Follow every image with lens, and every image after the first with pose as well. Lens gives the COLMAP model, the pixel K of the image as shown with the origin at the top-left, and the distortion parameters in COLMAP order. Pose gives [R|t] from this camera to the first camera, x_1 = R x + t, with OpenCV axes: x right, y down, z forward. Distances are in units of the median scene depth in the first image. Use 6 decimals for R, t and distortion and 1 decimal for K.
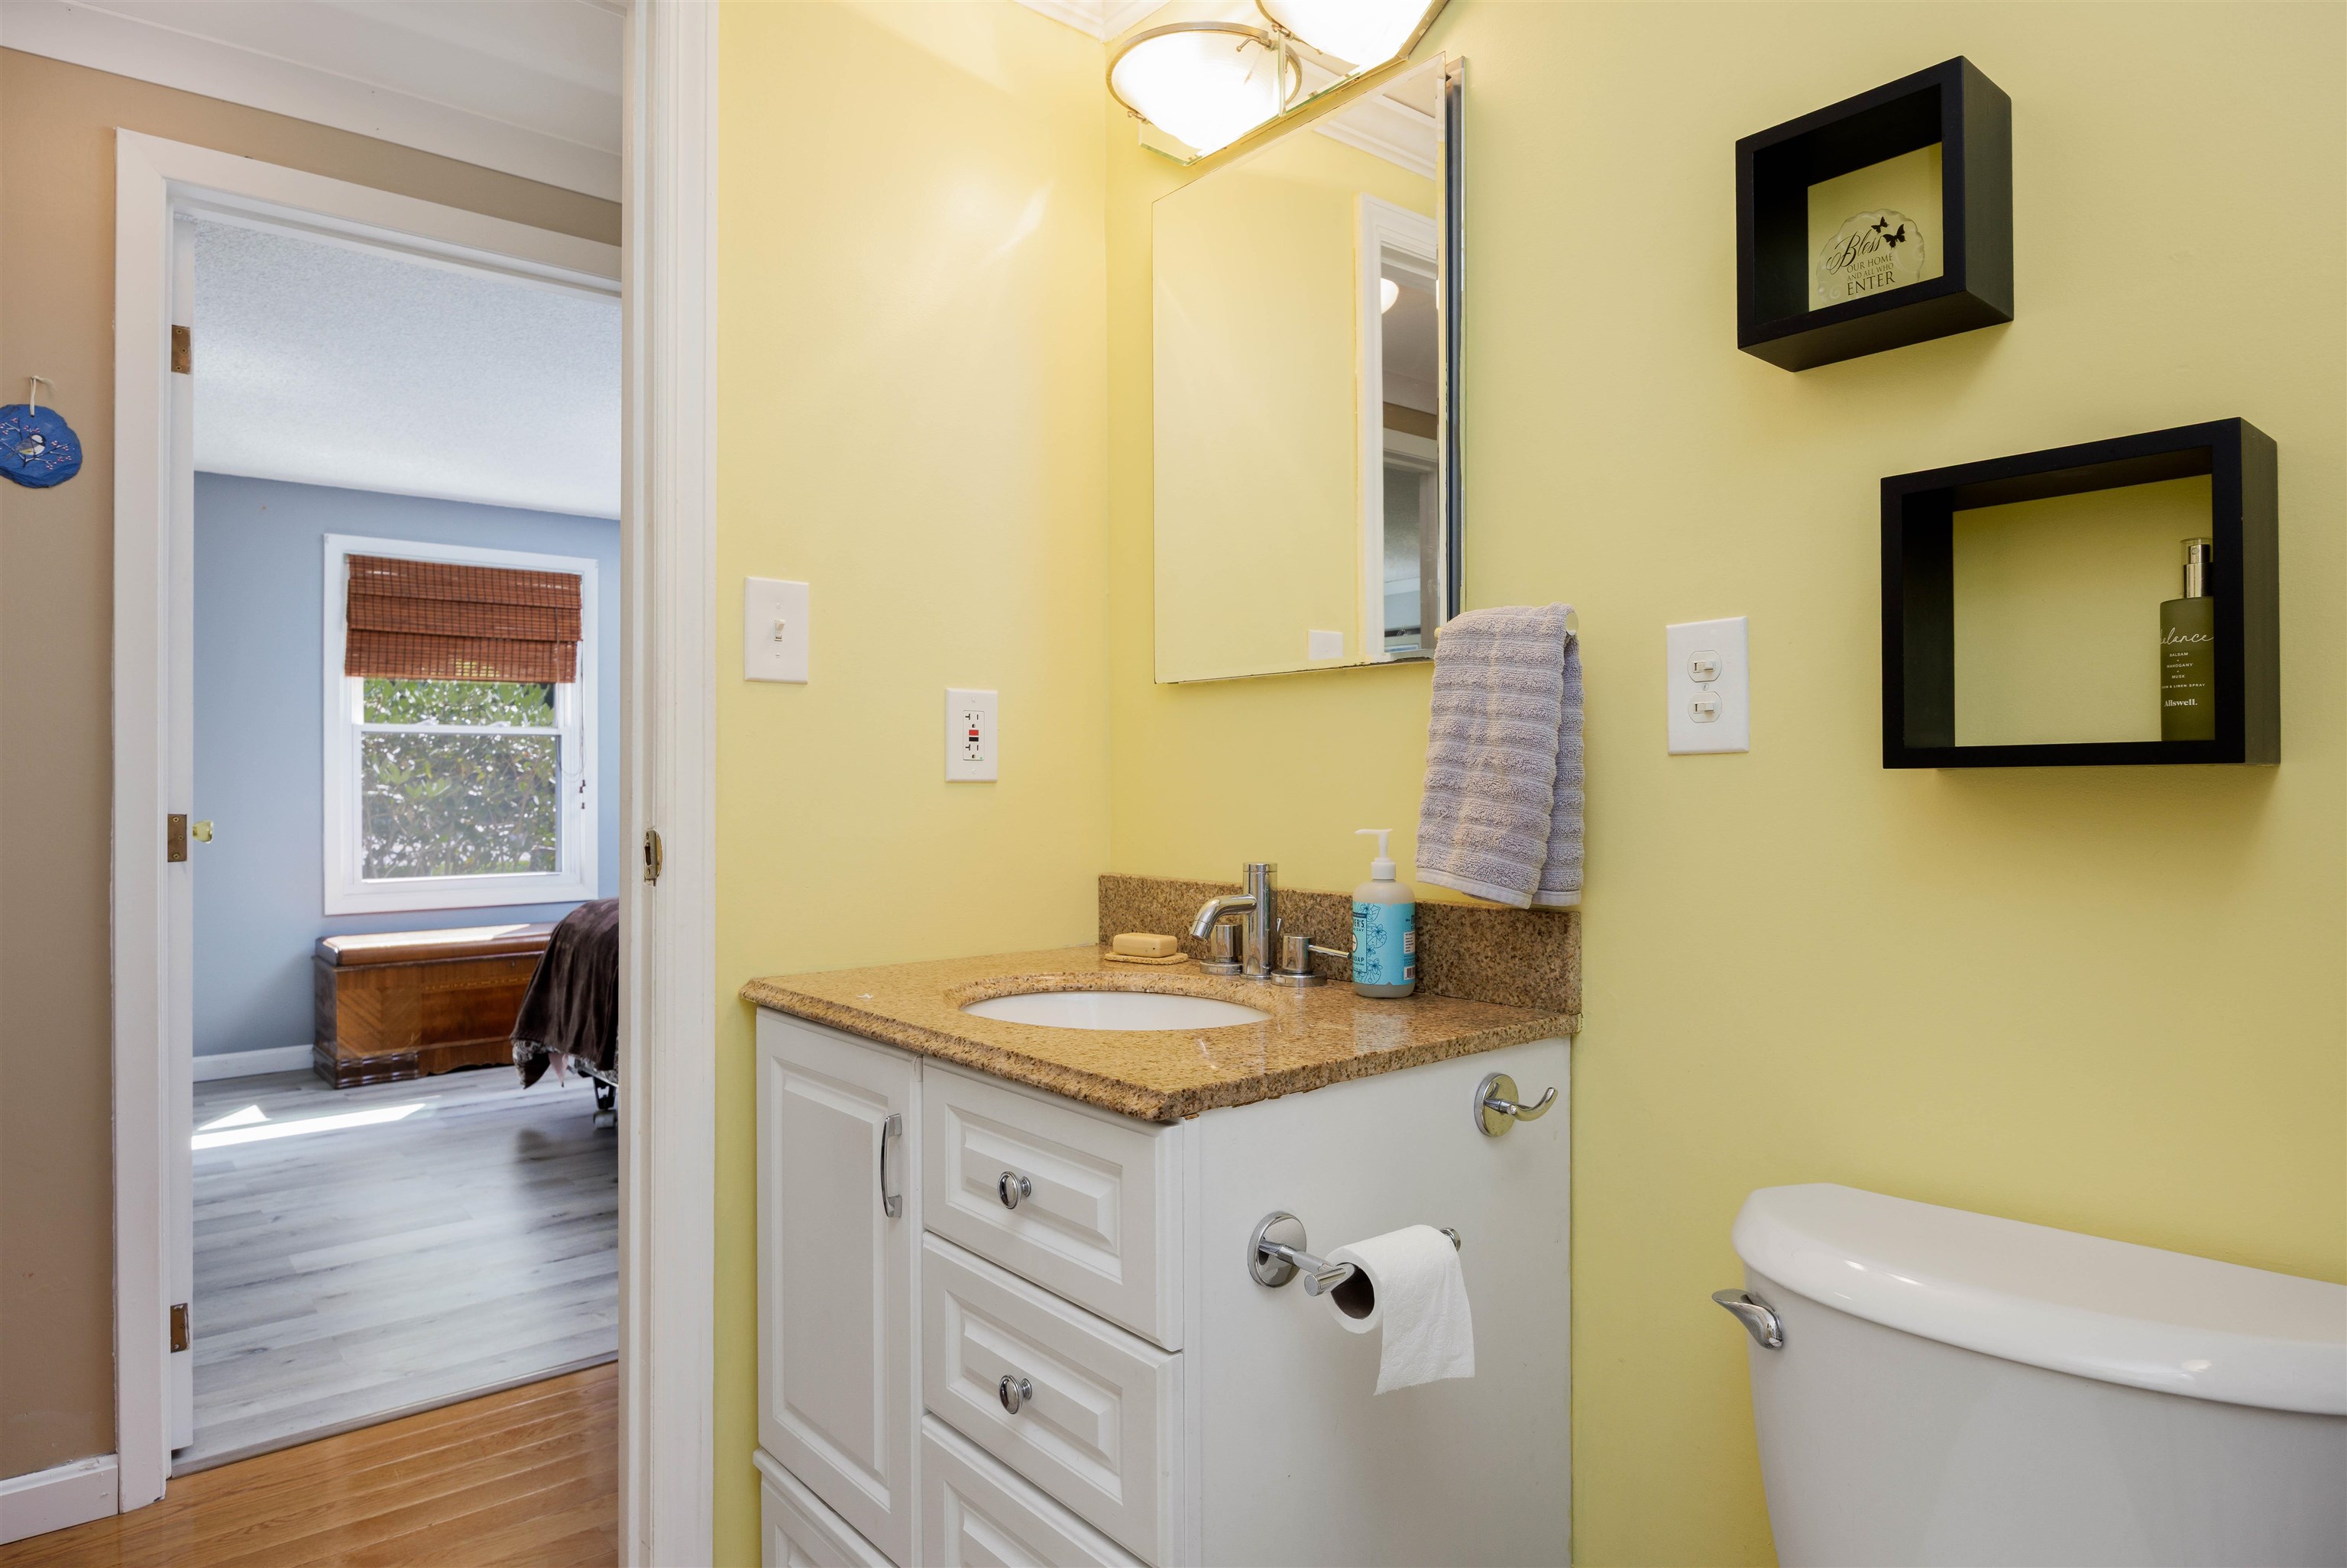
lens RADIAL K [[1325.2, 0, 1185.3], [0, 1325.2, 778.6], [0, 0, 1]] dist [0.007894, 0.000278]
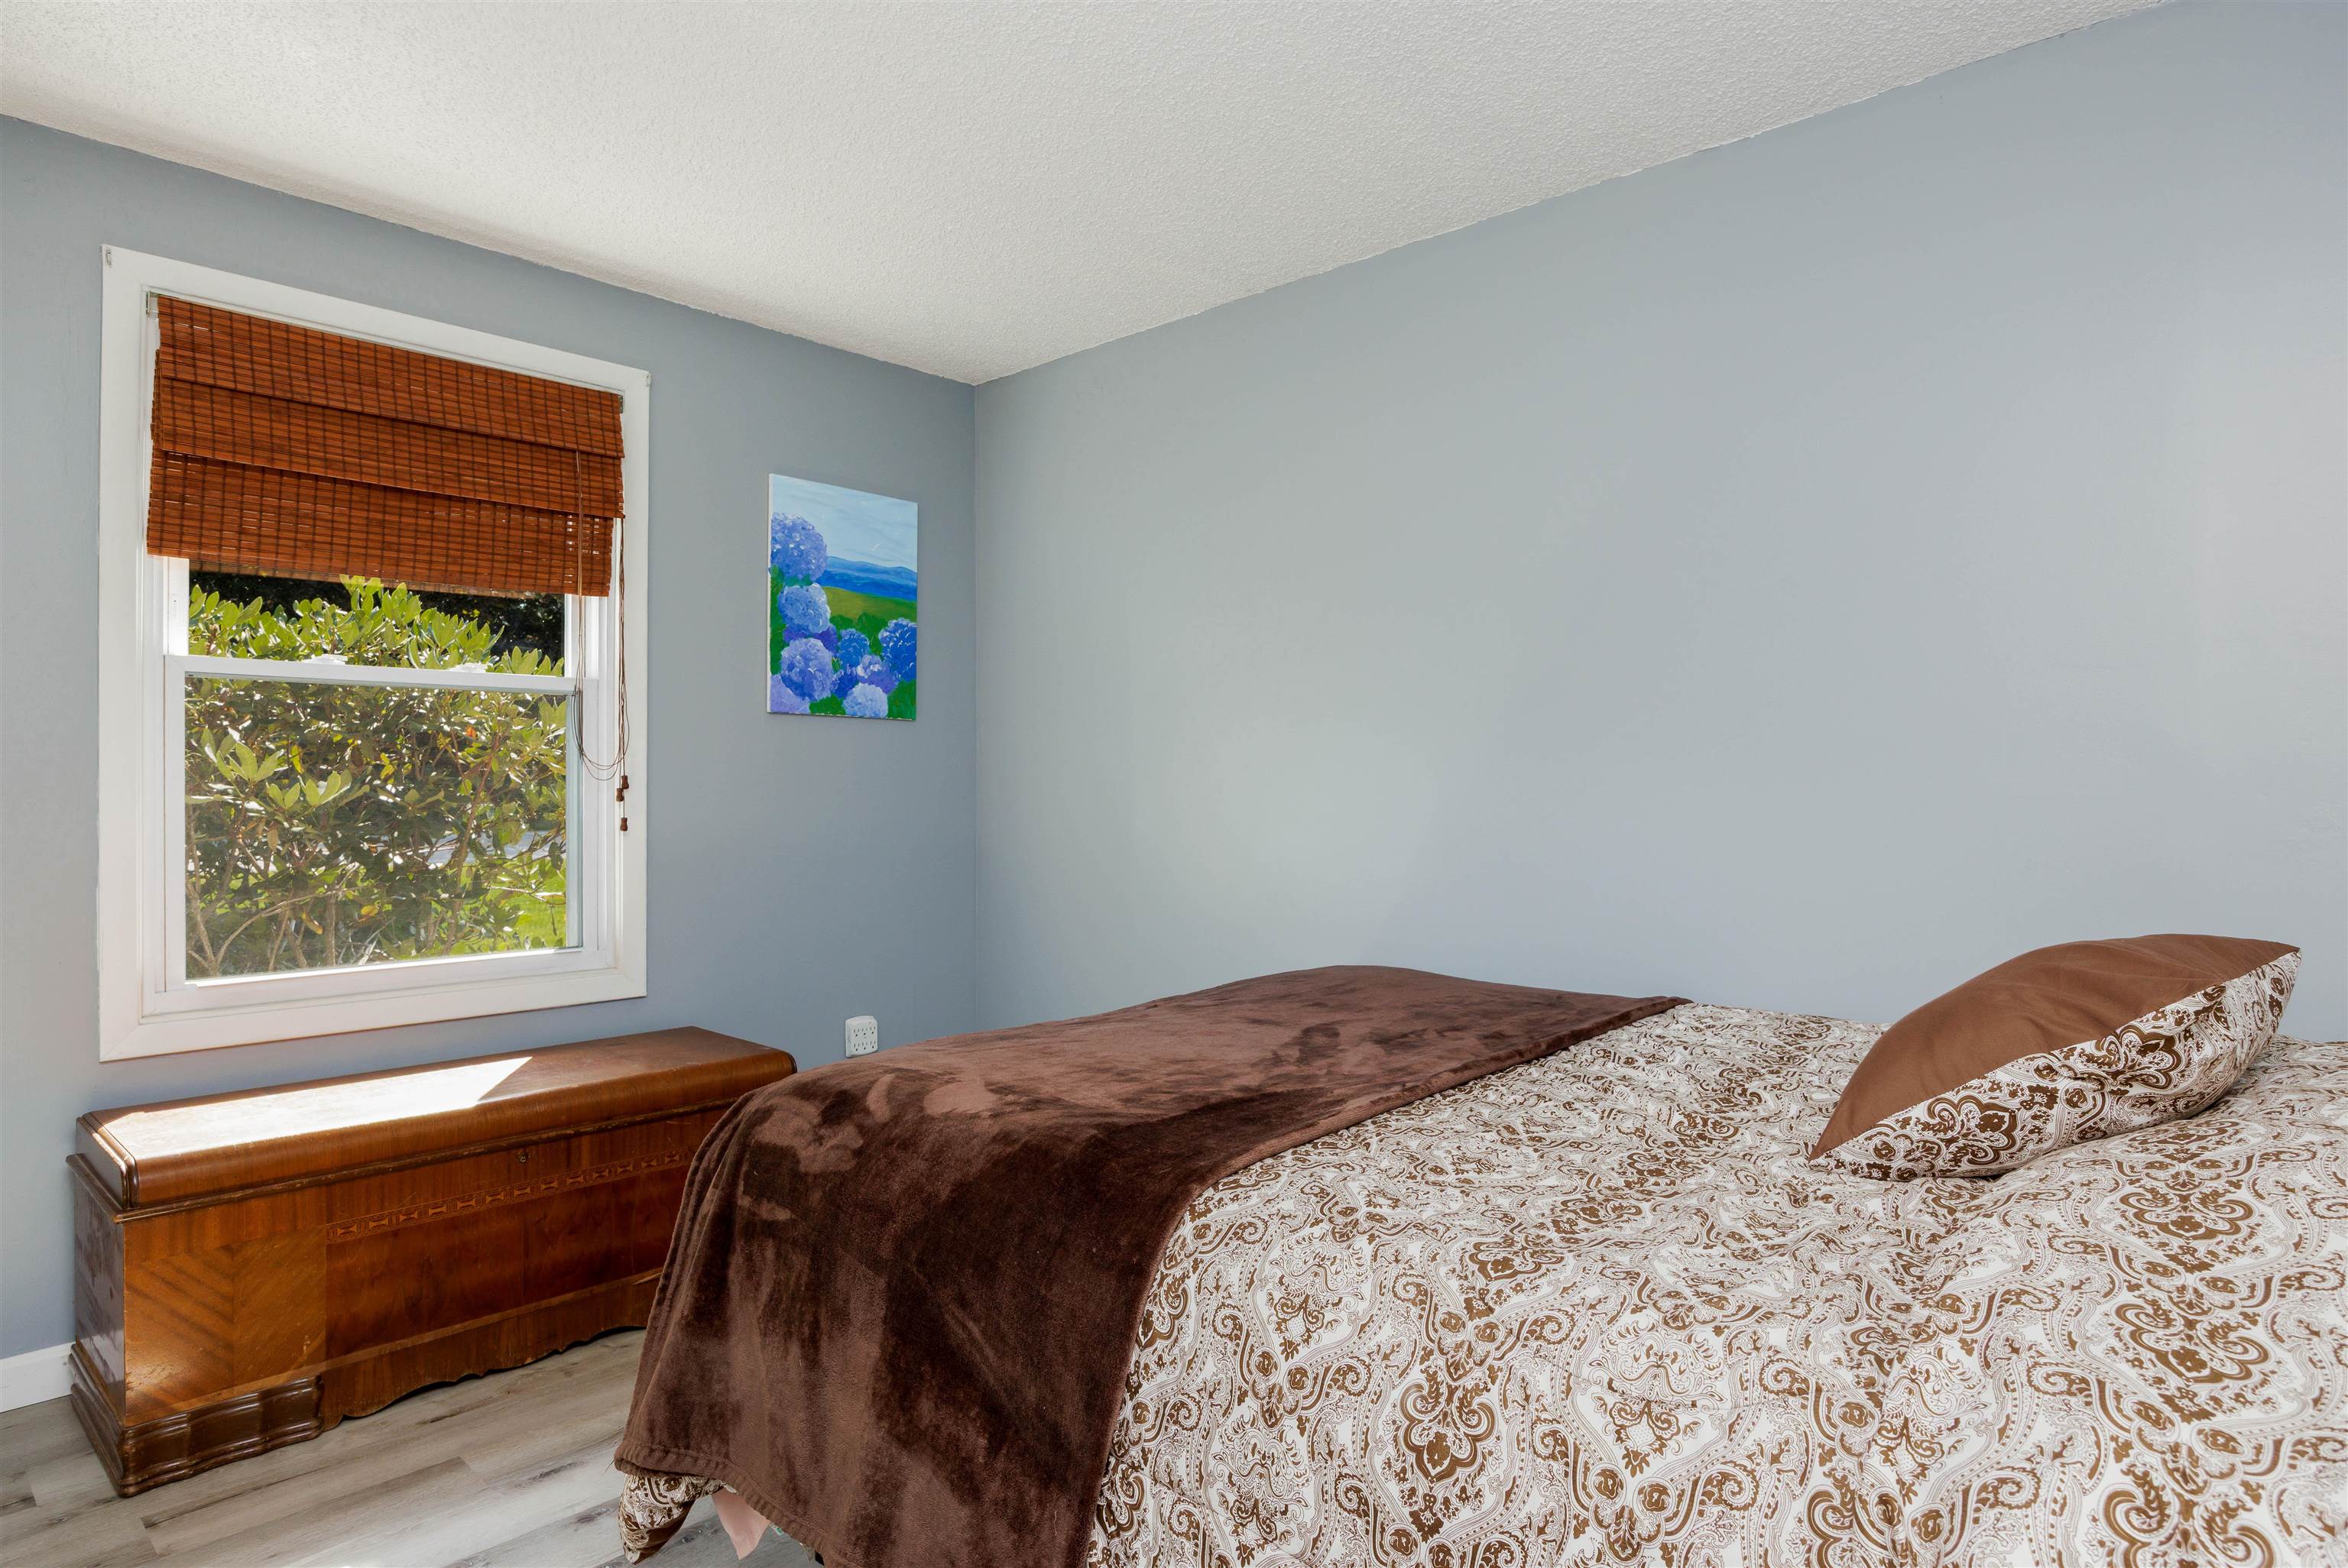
lens RADIAL K [[1242.3, 0, 1160.3], [0, 1242.3, 791.7], [0, 0, 1]] dist [-0.006190, 0.000440]
pose [[0.992923, 0.007412, 0.118527, -0.318203], [-0.008006, 0.999958, 0.004535, 0.003288], [-0.118489, -0.005452, 0.992940, 0.508048]]
